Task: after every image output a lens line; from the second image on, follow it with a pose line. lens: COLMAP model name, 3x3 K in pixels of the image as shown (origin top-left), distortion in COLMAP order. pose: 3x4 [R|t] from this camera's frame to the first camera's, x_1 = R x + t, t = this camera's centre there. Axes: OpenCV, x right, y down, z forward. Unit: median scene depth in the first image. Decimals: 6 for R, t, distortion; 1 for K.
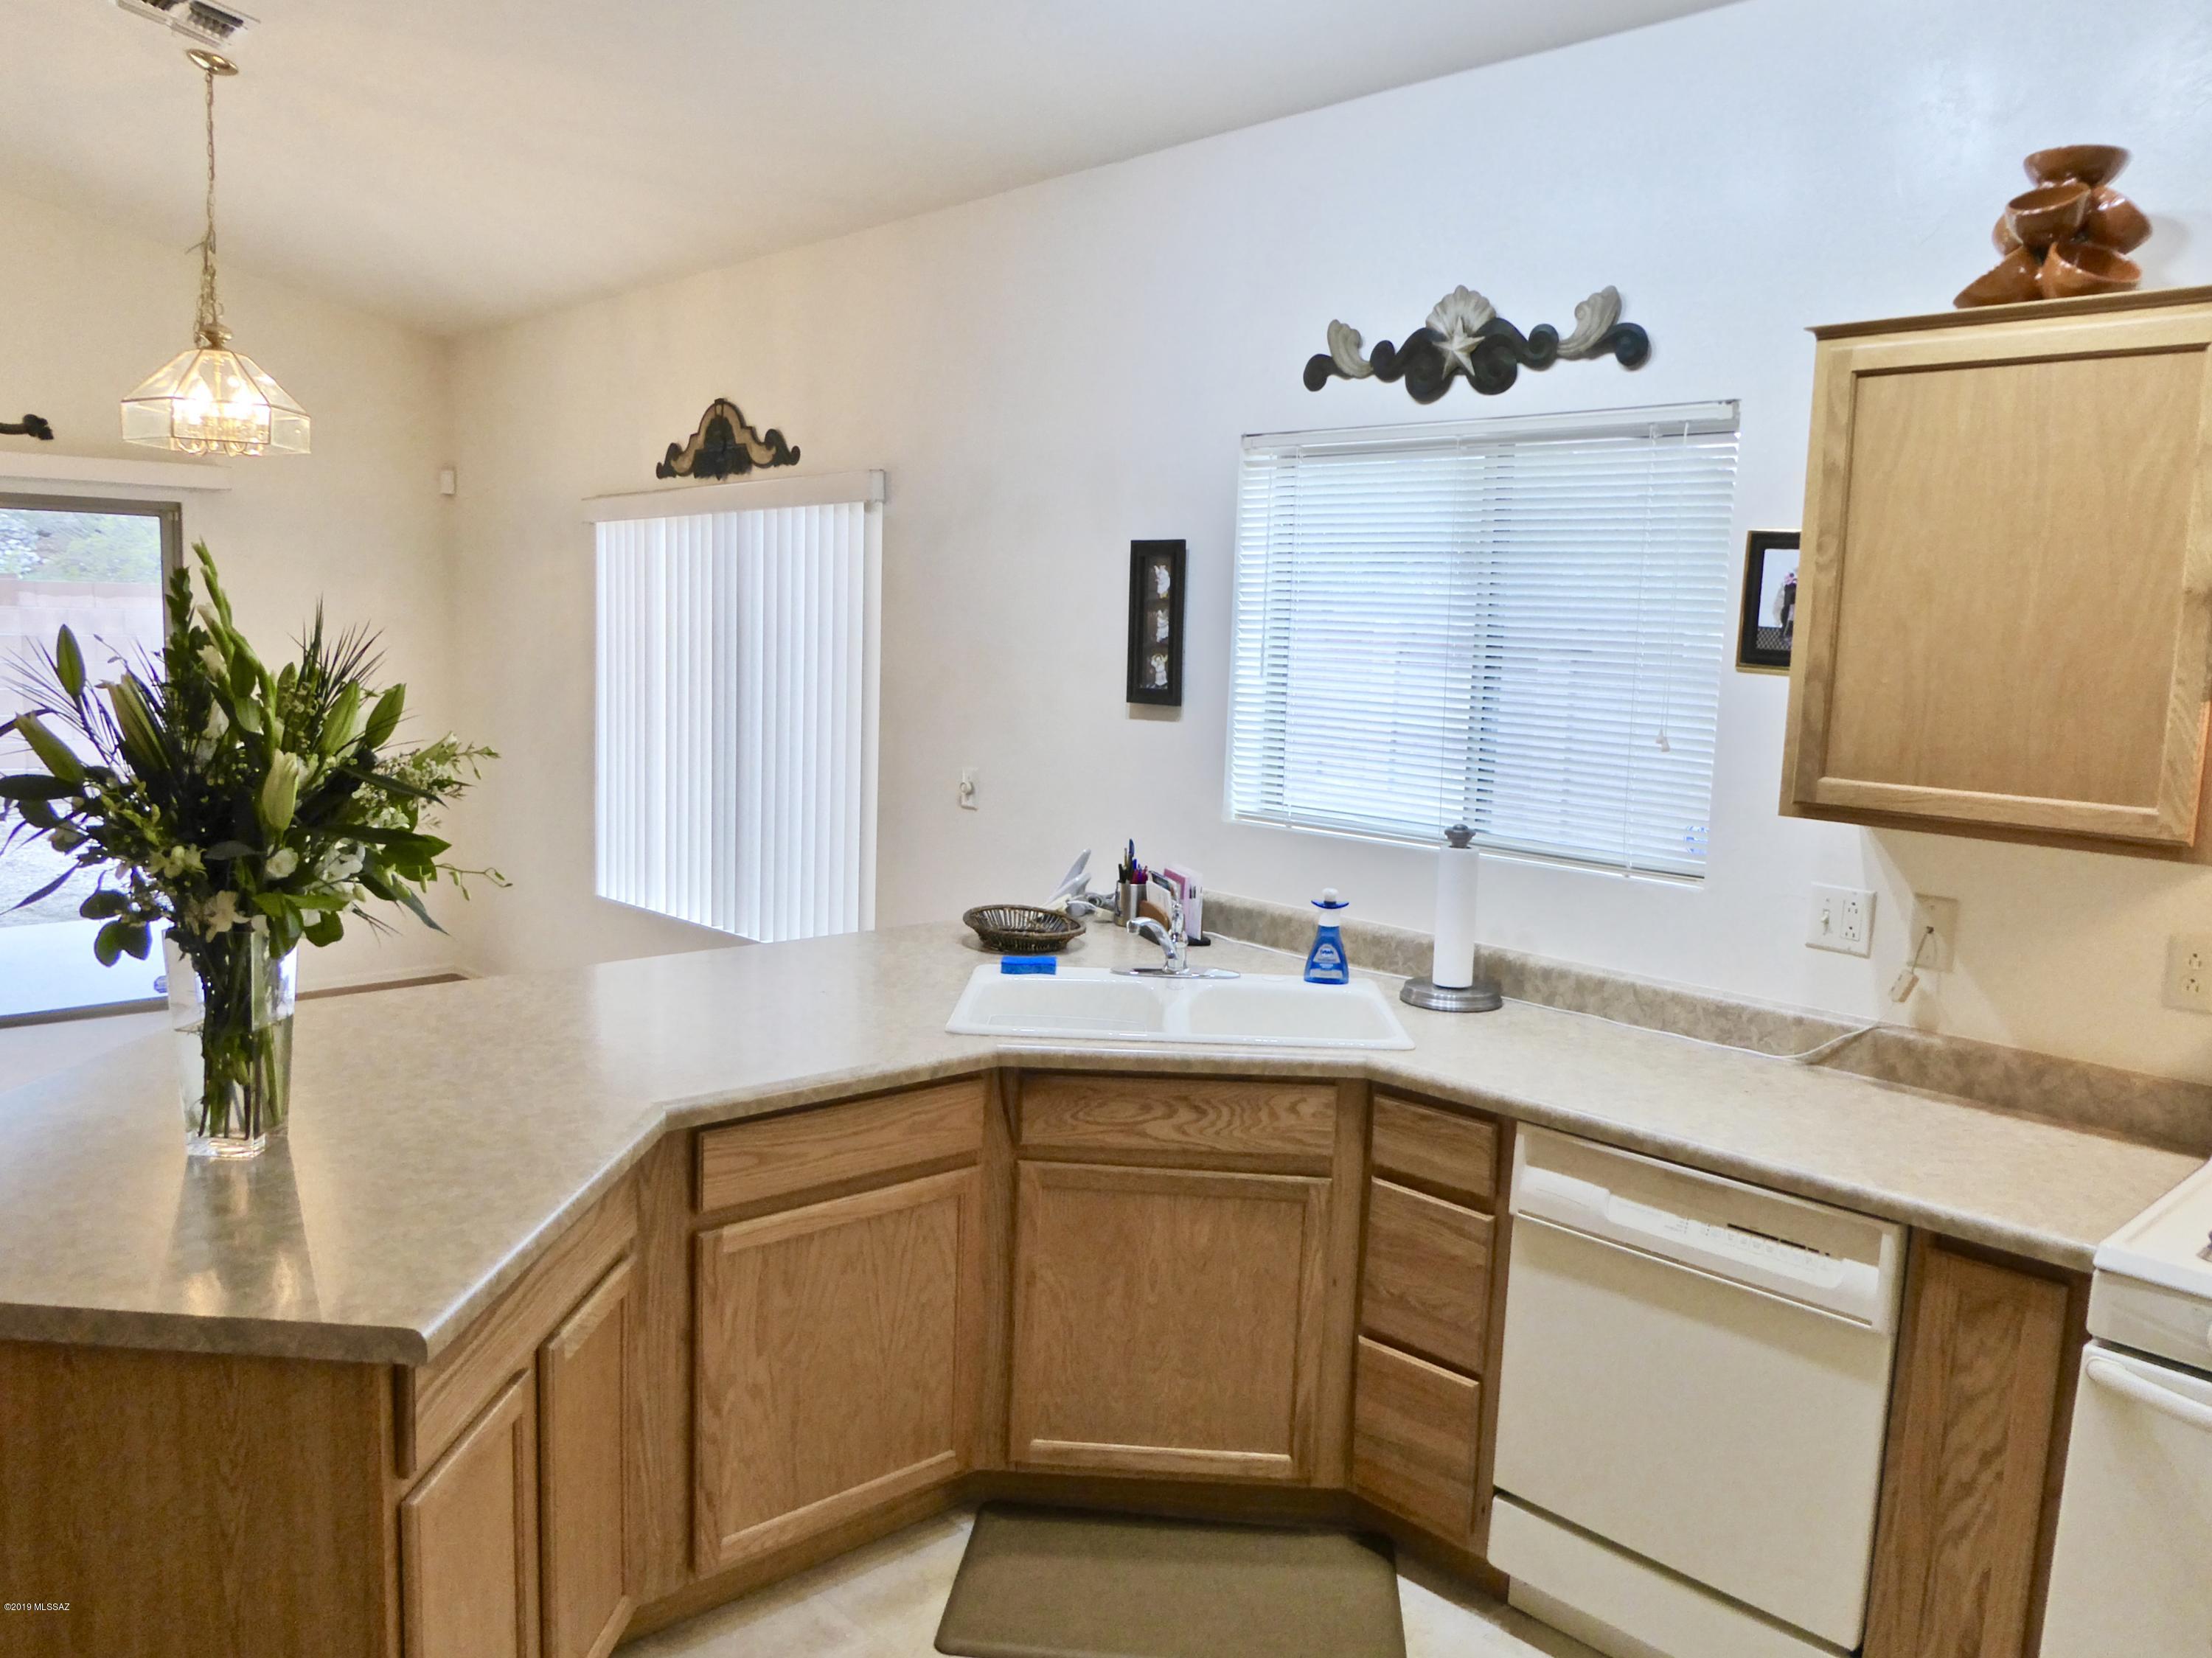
lens RADIAL K [[1648.6, 0, 1106.0], [0, 1648.6, 829.0], [0, 0, 1]] dist [-0.059747, 0.056015]
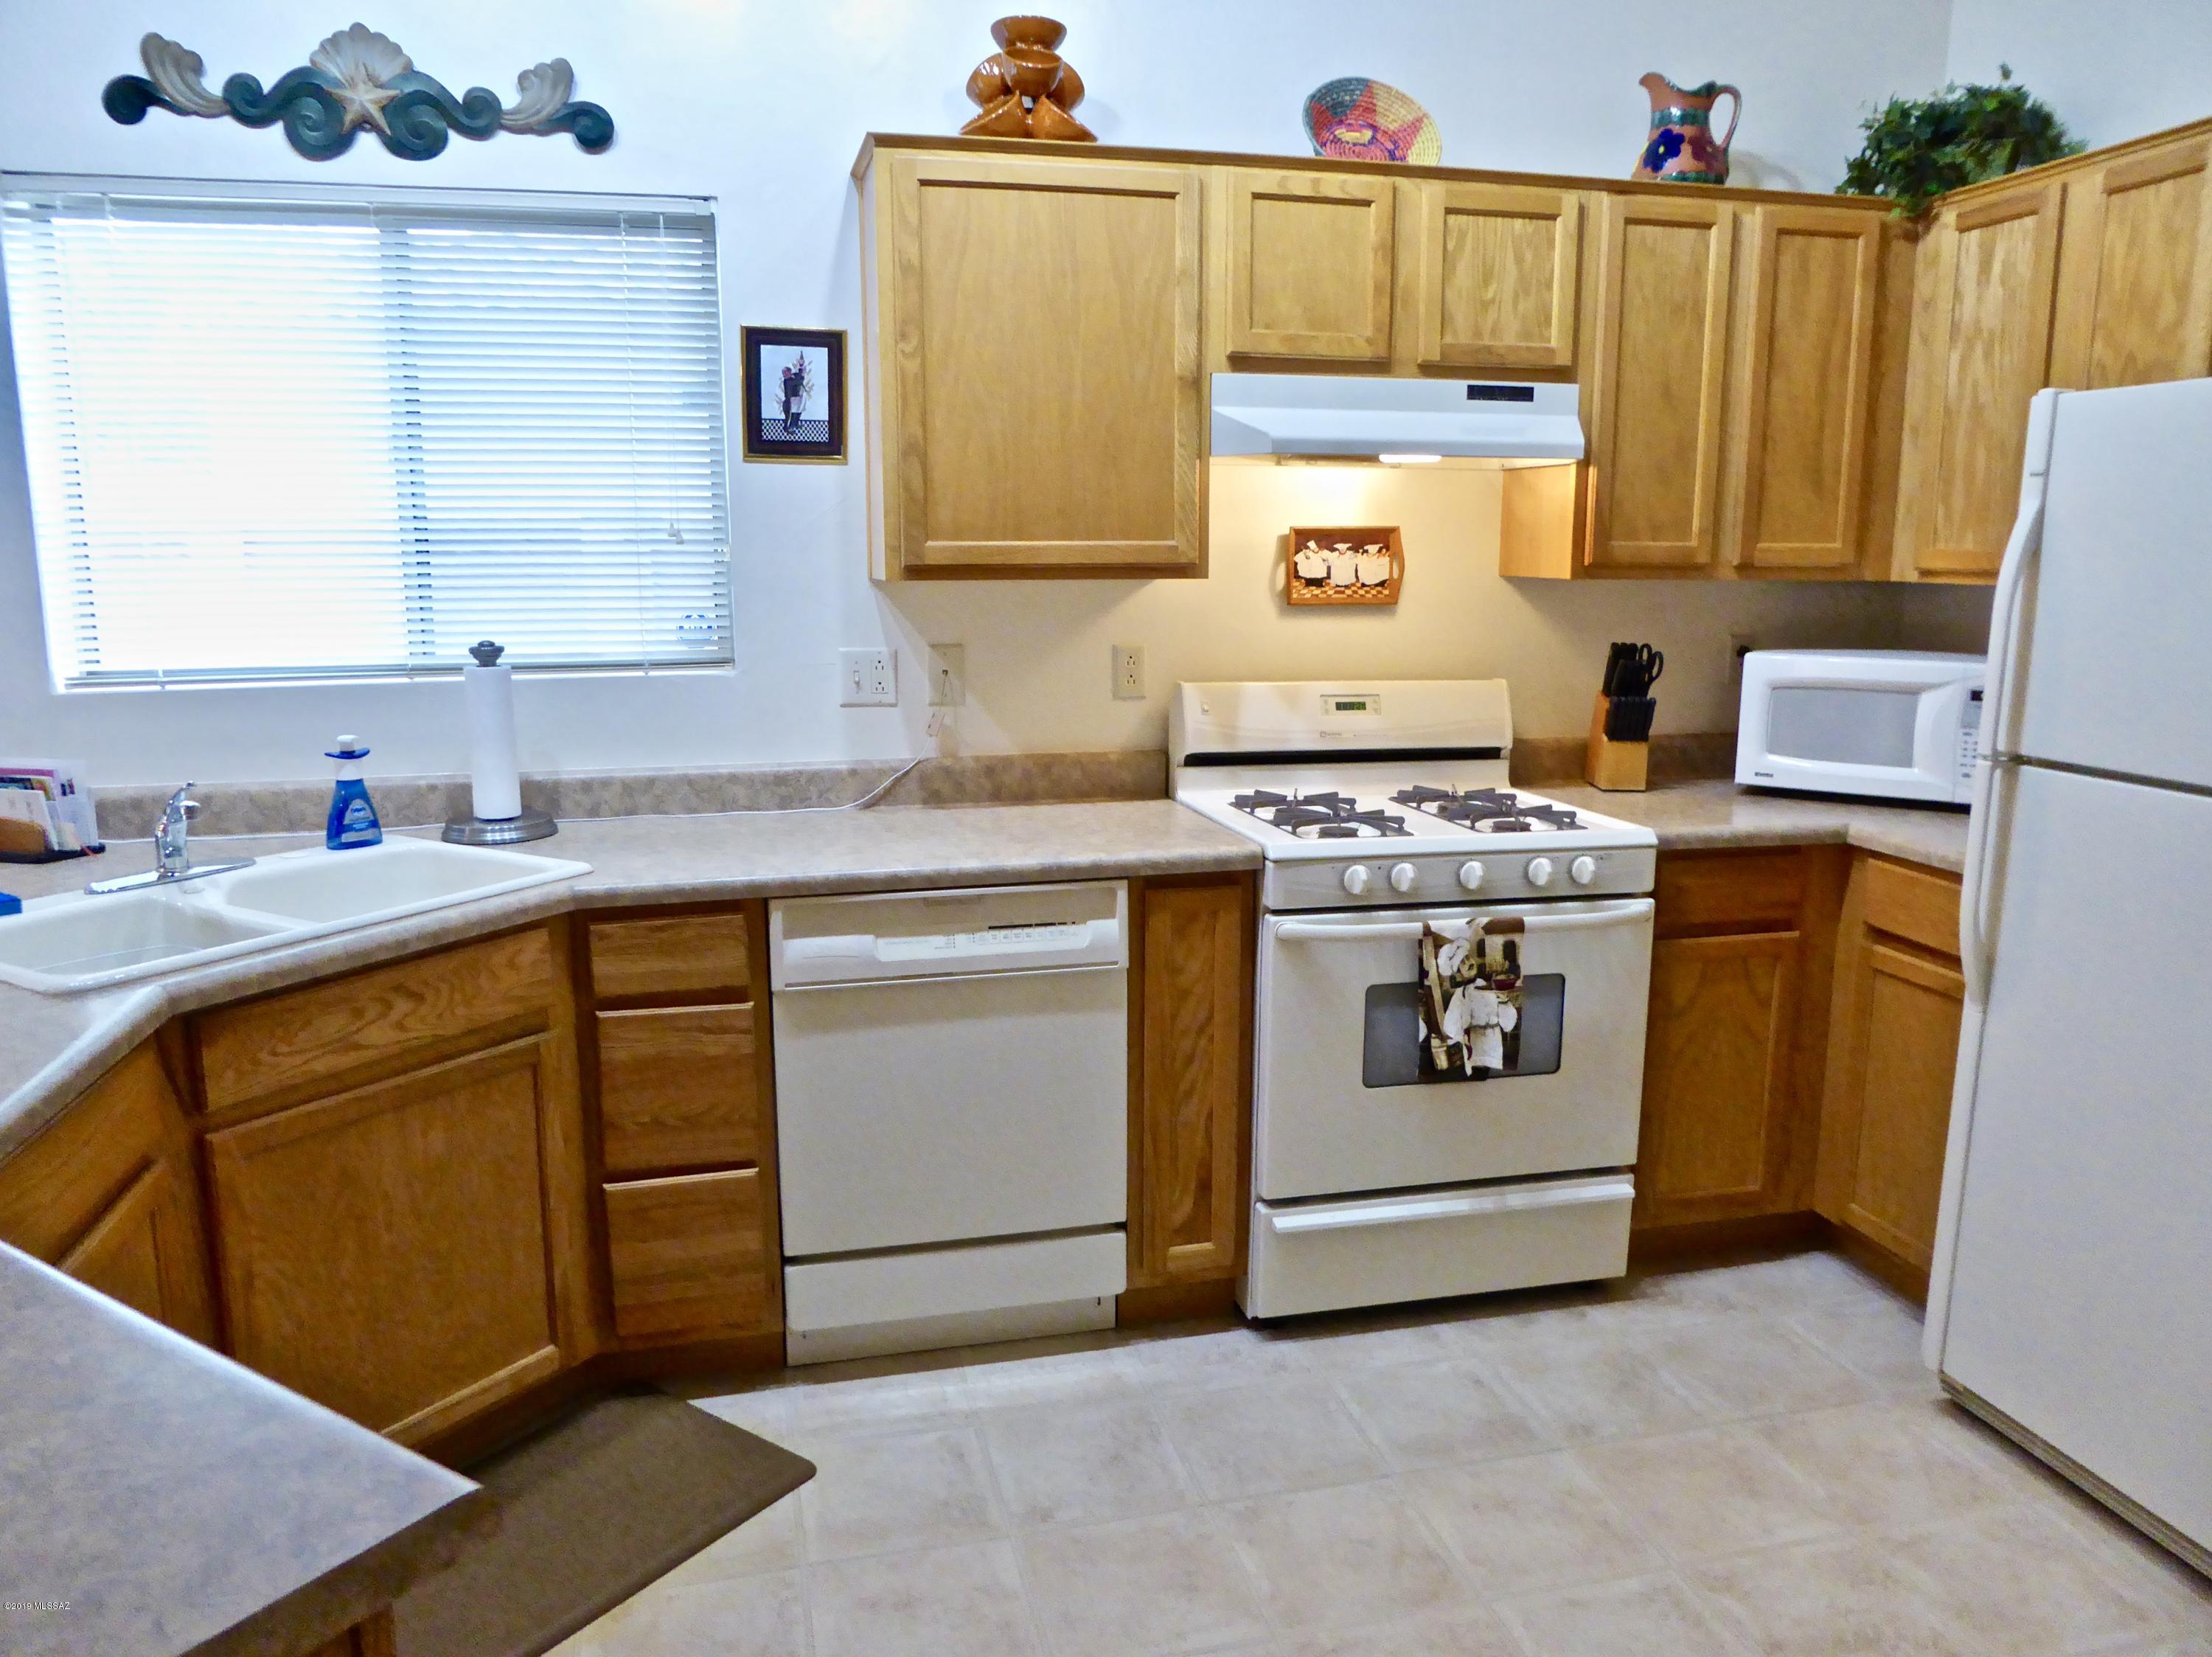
lens RADIAL K [[1572.5, 0, 1106.0], [0, 1572.5, 828.5], [0, 0, 1]] dist [-0.057185, 0.040448]
pose [[0.496145, -0.196359, 0.845744, -0.419566], [0.127421, 0.980011, 0.152783, 0.012330], [-0.858839, 0.031963, 0.511248, 0.298631]]
